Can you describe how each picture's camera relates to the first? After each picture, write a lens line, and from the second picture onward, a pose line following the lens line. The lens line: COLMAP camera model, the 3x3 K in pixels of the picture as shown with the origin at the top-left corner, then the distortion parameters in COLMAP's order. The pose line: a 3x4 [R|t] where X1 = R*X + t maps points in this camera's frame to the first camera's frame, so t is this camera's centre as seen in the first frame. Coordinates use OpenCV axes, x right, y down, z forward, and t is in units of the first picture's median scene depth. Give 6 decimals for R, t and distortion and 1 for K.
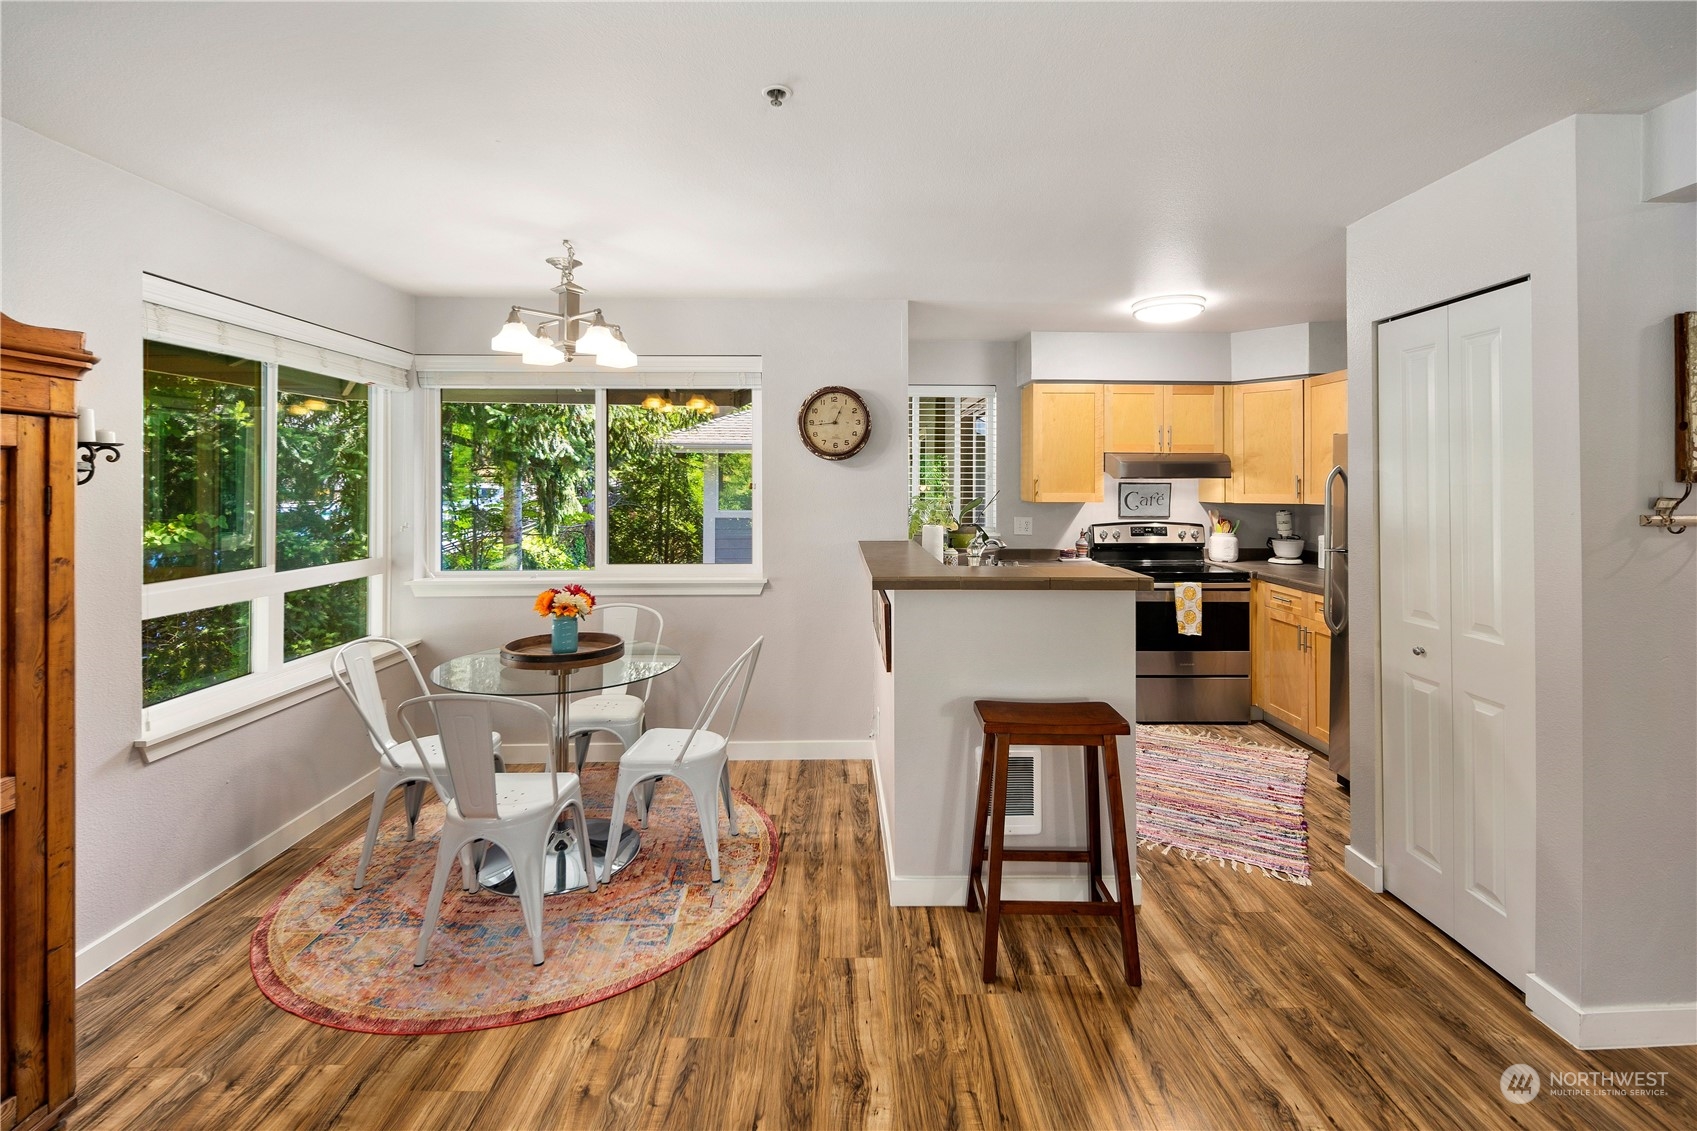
lens RADIAL K [[738.2, 0, 851.3], [0, 738.2, 478.9], [0, 0, 1]] dist [-0.000031, -0.000885]
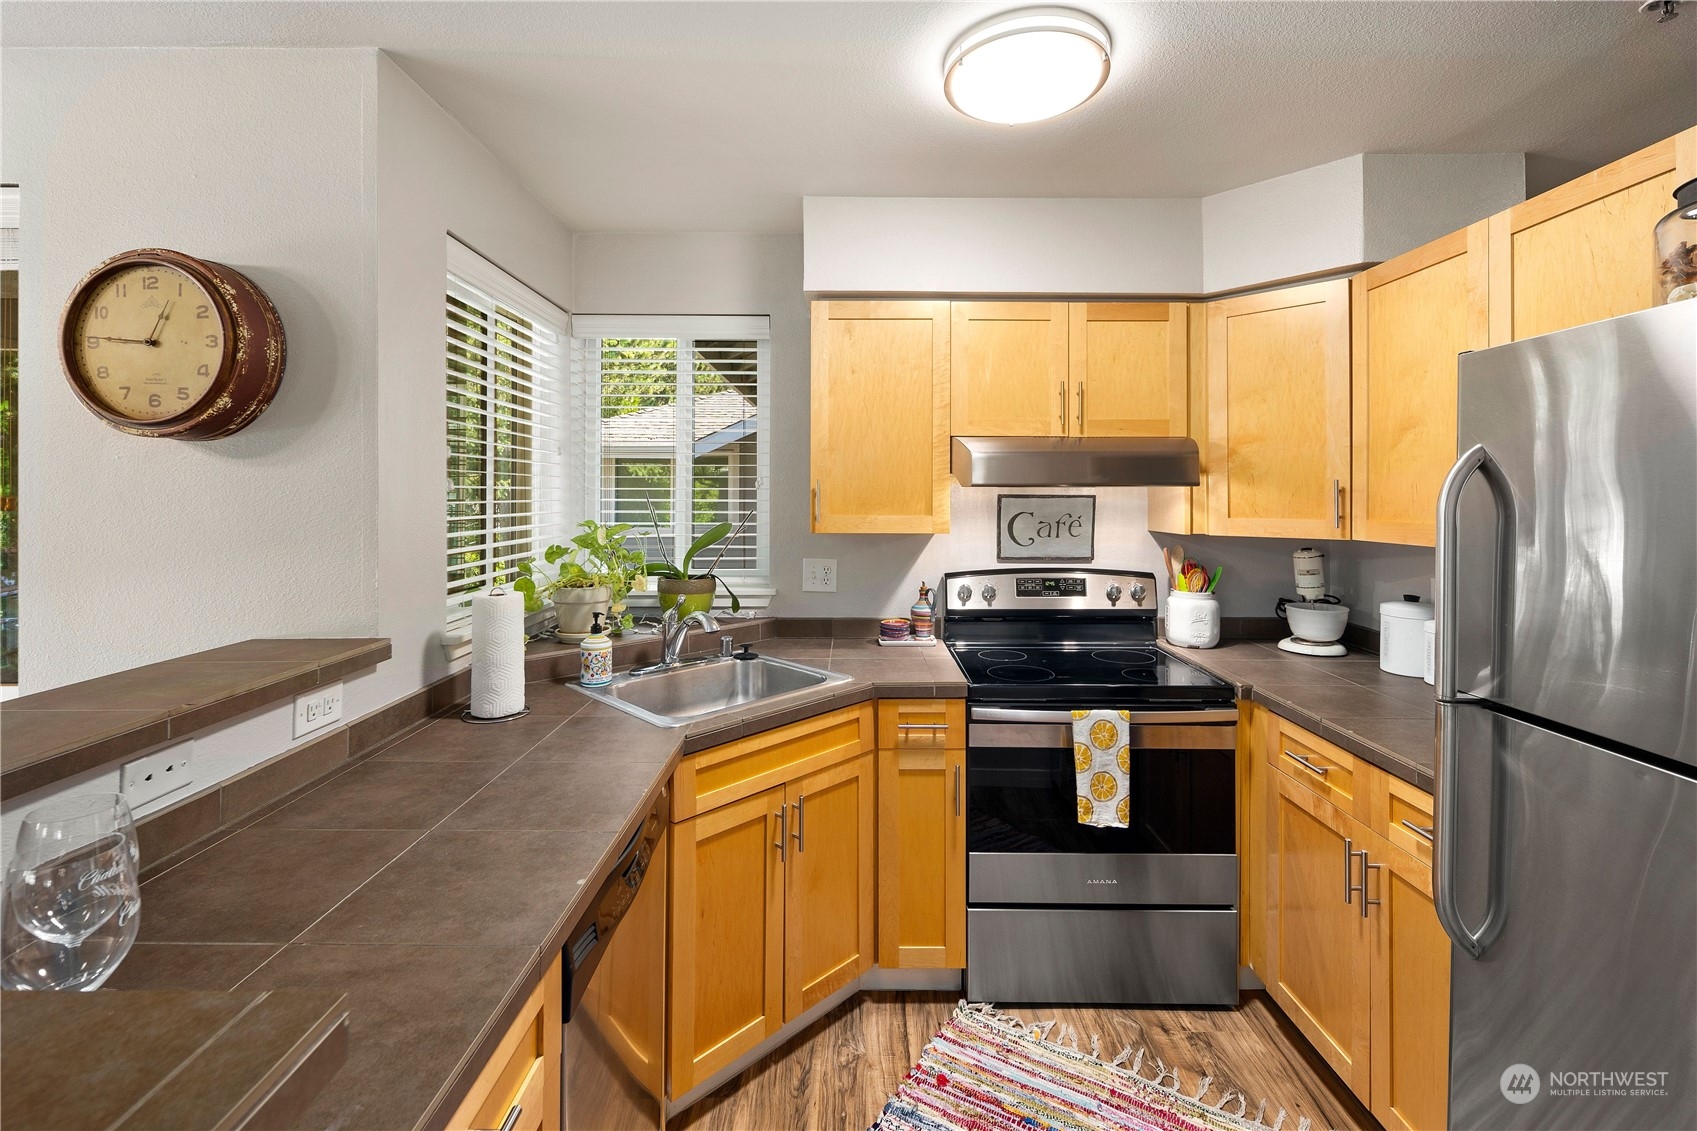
lens RADIAL K [[743.7, 0, 850.3], [0, 743.7, 489.5], [0, 0, 1]] dist [-0.000040, -0.000102]
pose [[0.999816, 0.000154, -0.019161, 0.356369], [-0.000174, 0.999999, -0.001032, 0.002203], [0.019161, 0.001035, 0.999816, 0.612820]]
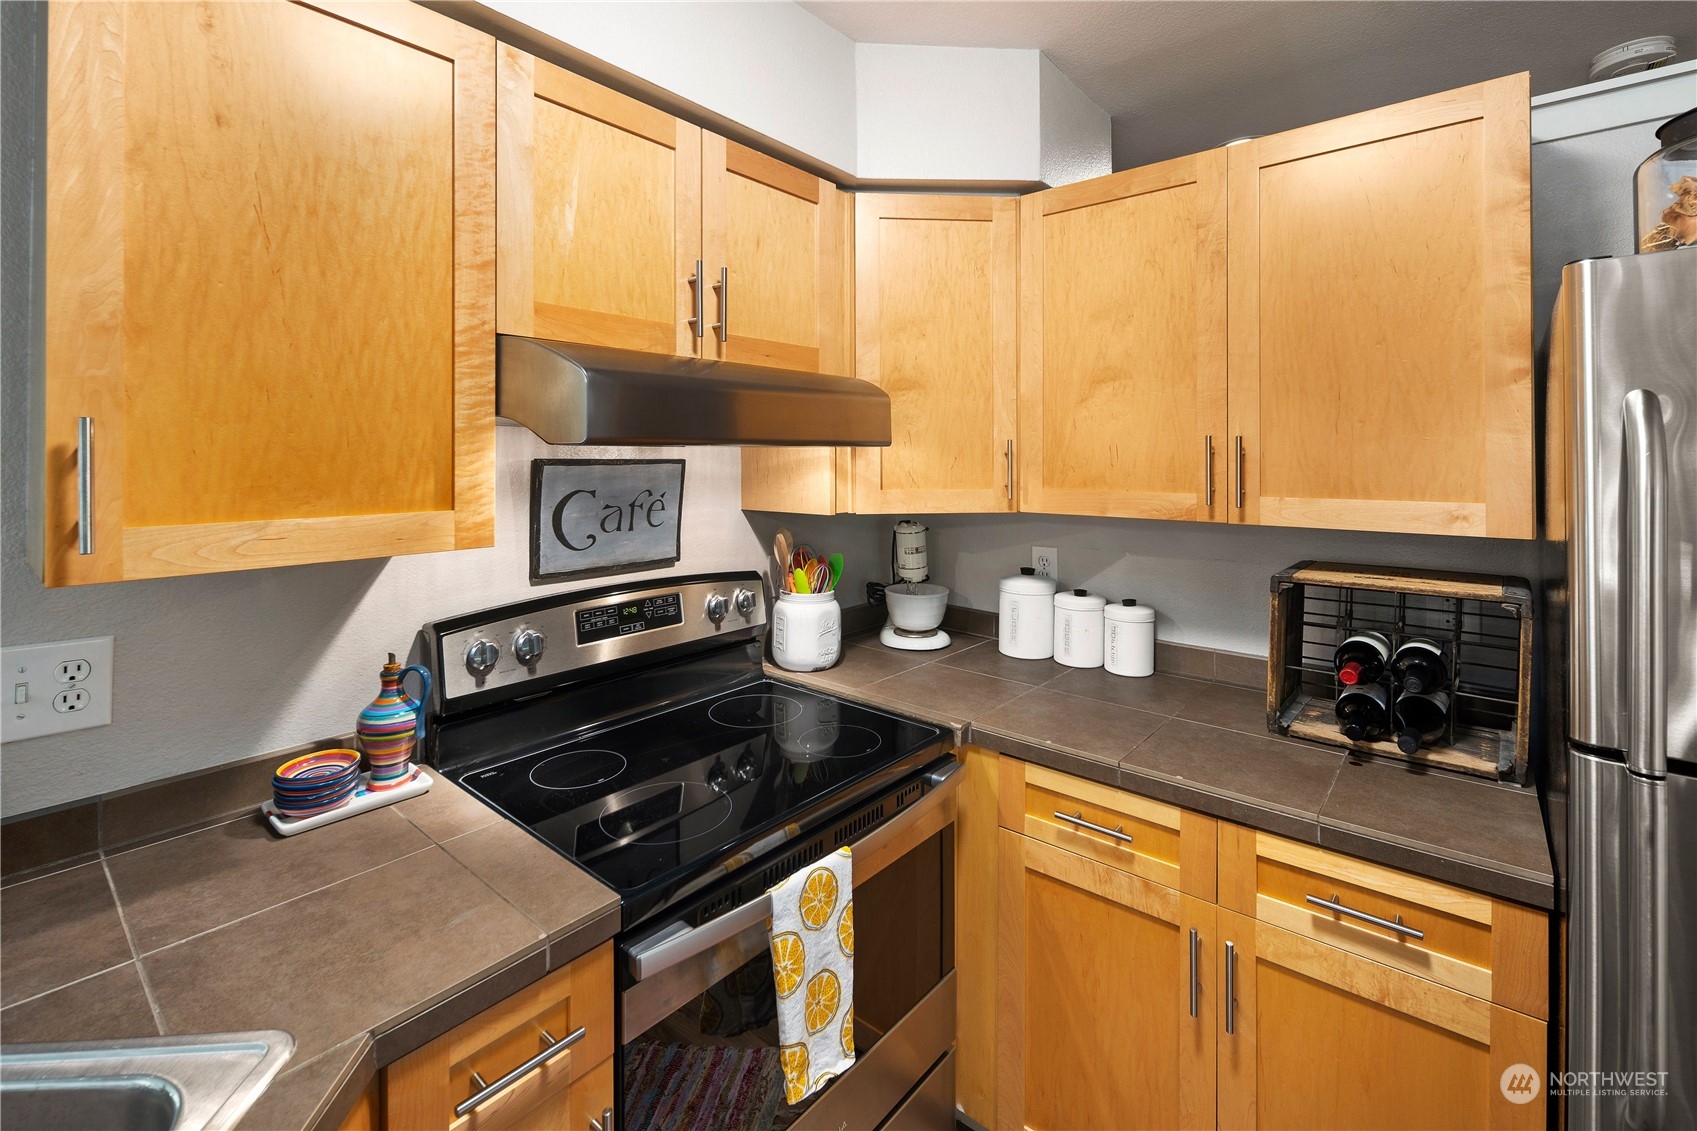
lens RADIAL K [[744.4, 0, 852.7], [0, 744.4, 452.6], [0, 0, 1]] dist [0.000073, -0.000241]
pose [[0.655312, 0.000120, 0.755359, 0.300728], [-0.002893, 0.999993, 0.002351, 0.001260], [-0.755353, -0.003726, 0.655308, 0.957977]]
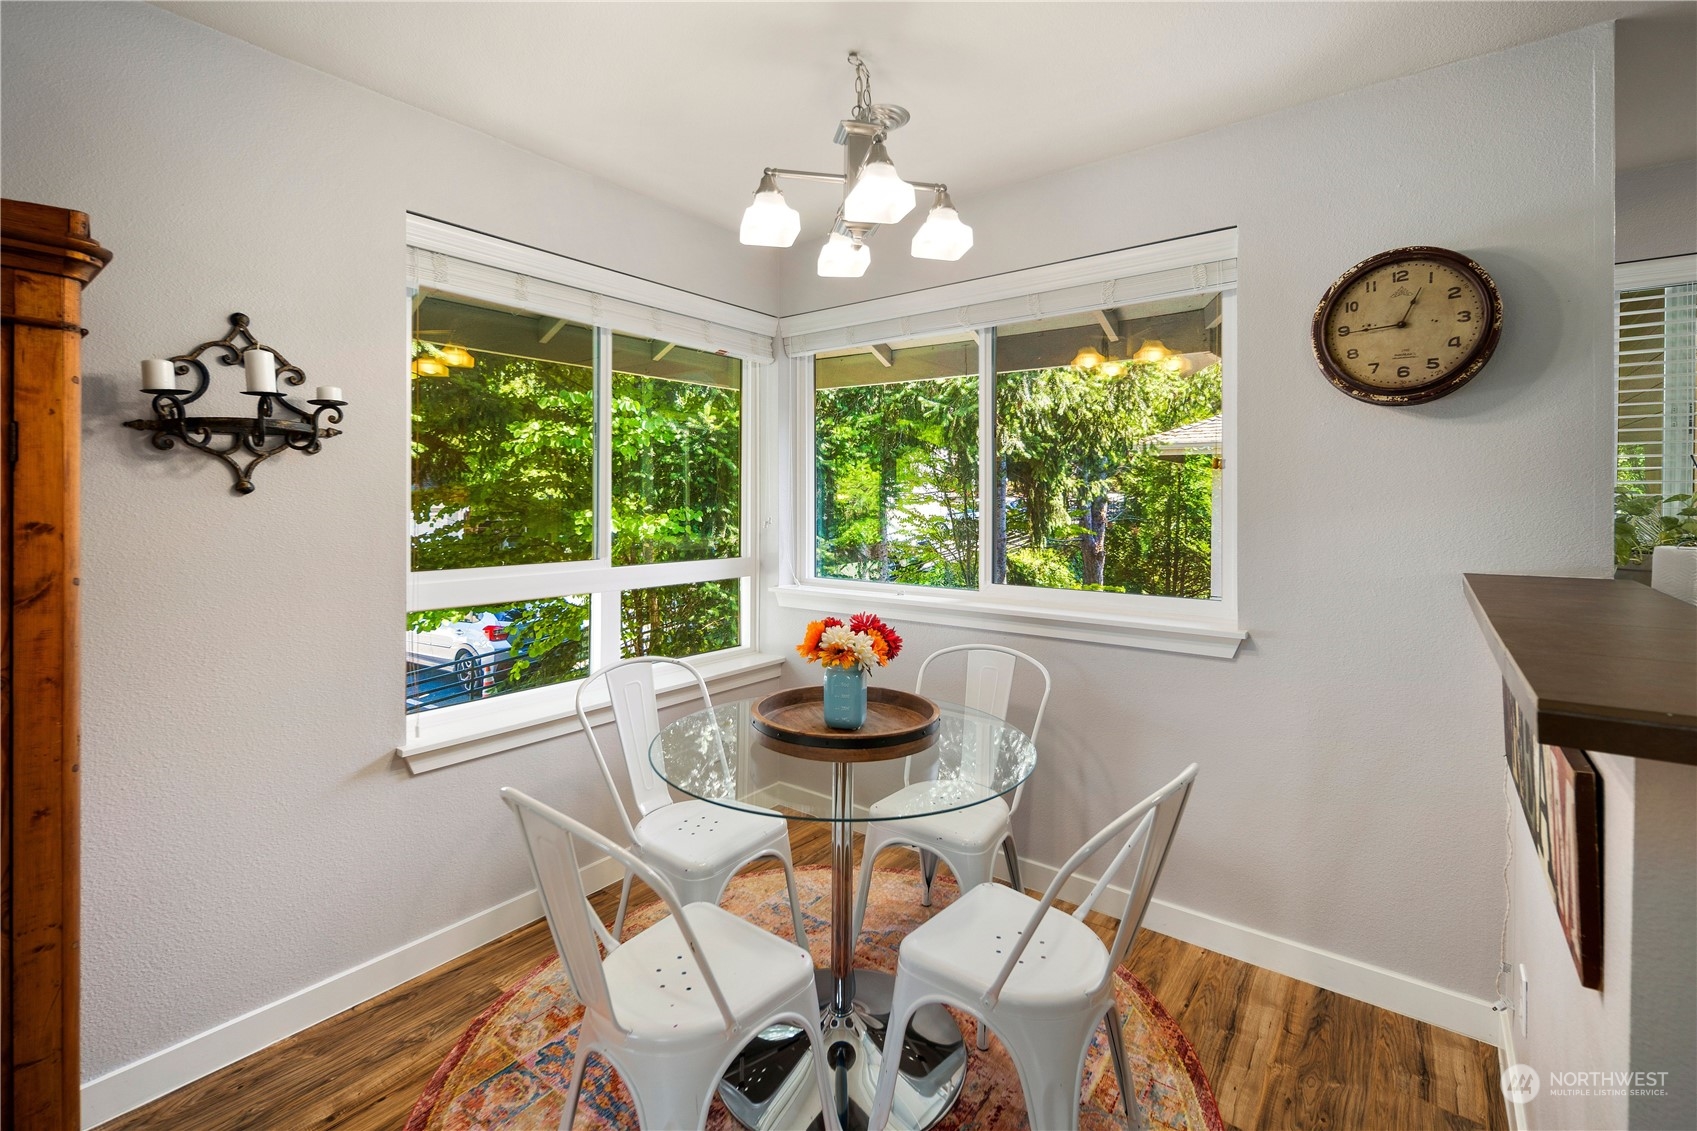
lens RADIAL K [[739.3, 0, 854.8], [0, 739.3, 502.4], [0, 0, 1]] dist [-0.000690, -0.000776]
pose [[0.781817, 0.003257, -0.623499, -0.000279], [0.002004, 0.999968, 0.007736, 0.035410], [0.623505, -0.007297, 0.781786, 0.399777]]
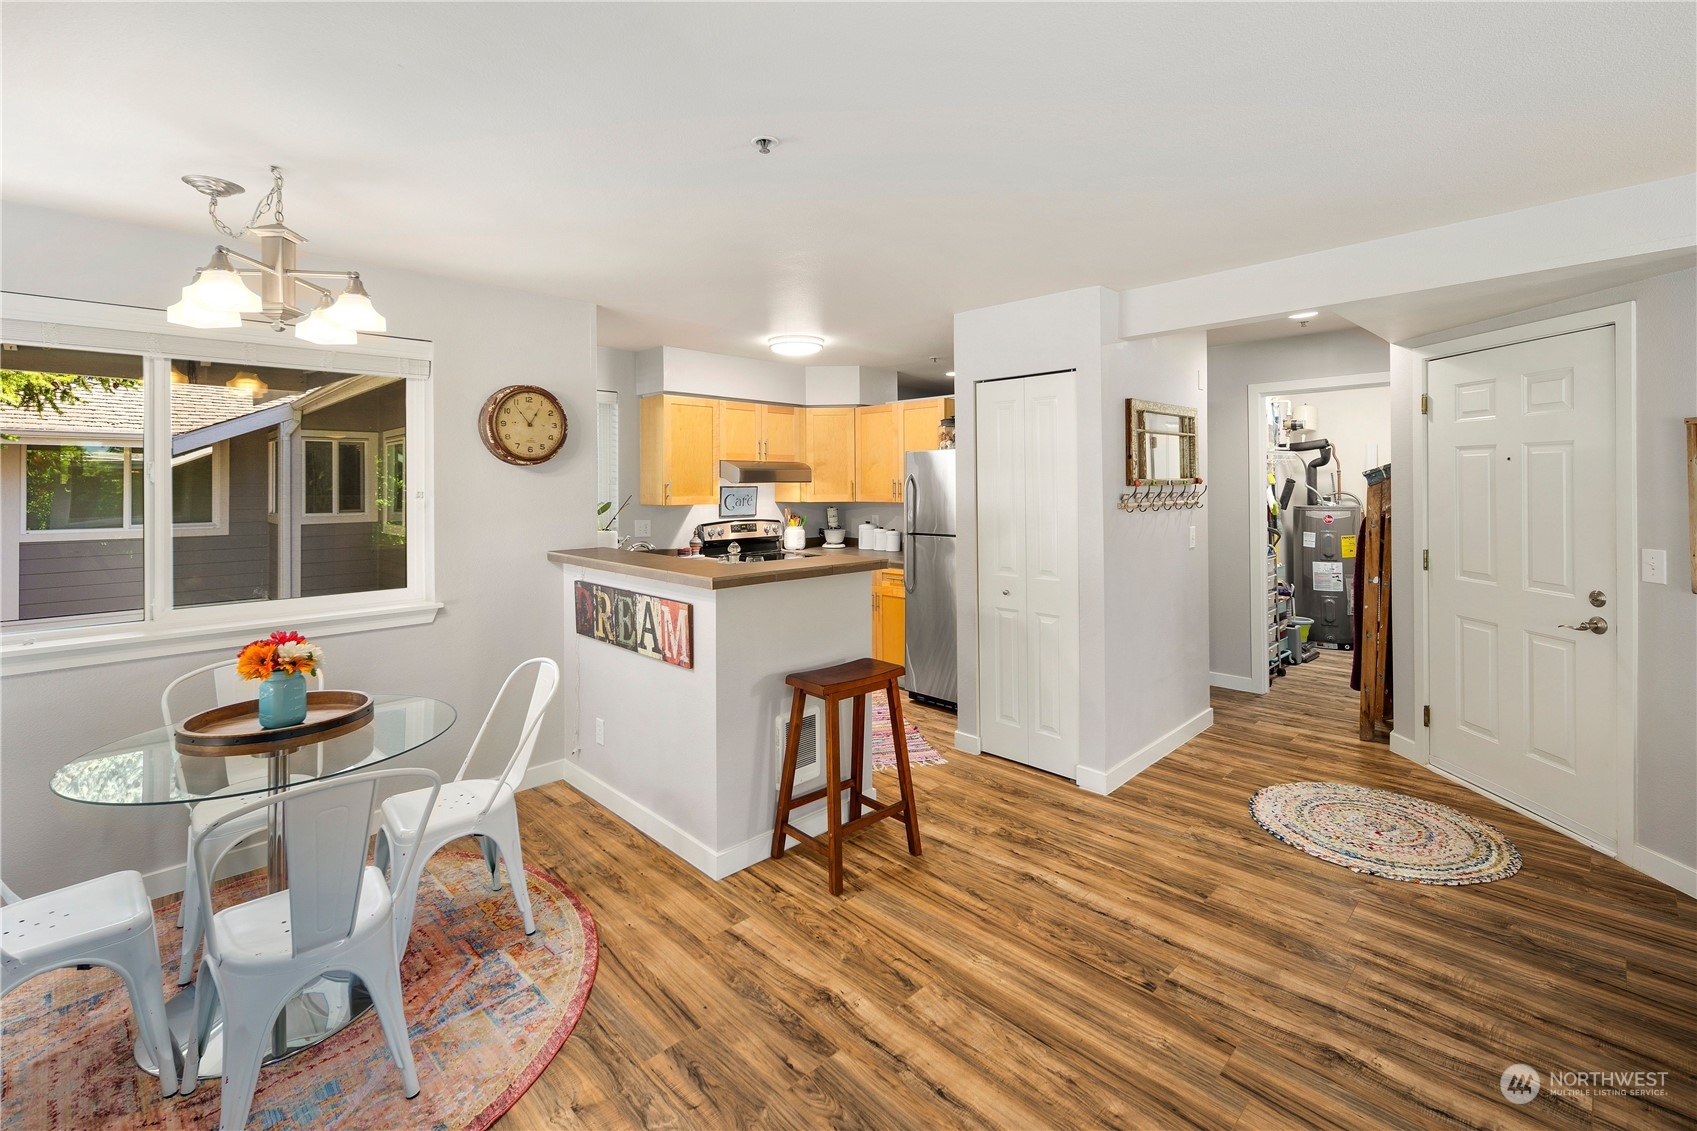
lens RADIAL K [[738.2, 0, 851.3], [0, 738.2, 478.9], [0, 0, 1]] dist [-0.000031, -0.000885]
pose [[0.722489, -0.000935, 0.691382, -0.370980], [0.002363, 0.999997, -0.001117, -0.006510], [-0.691378, 0.002441, 0.722489, 0.052938]]
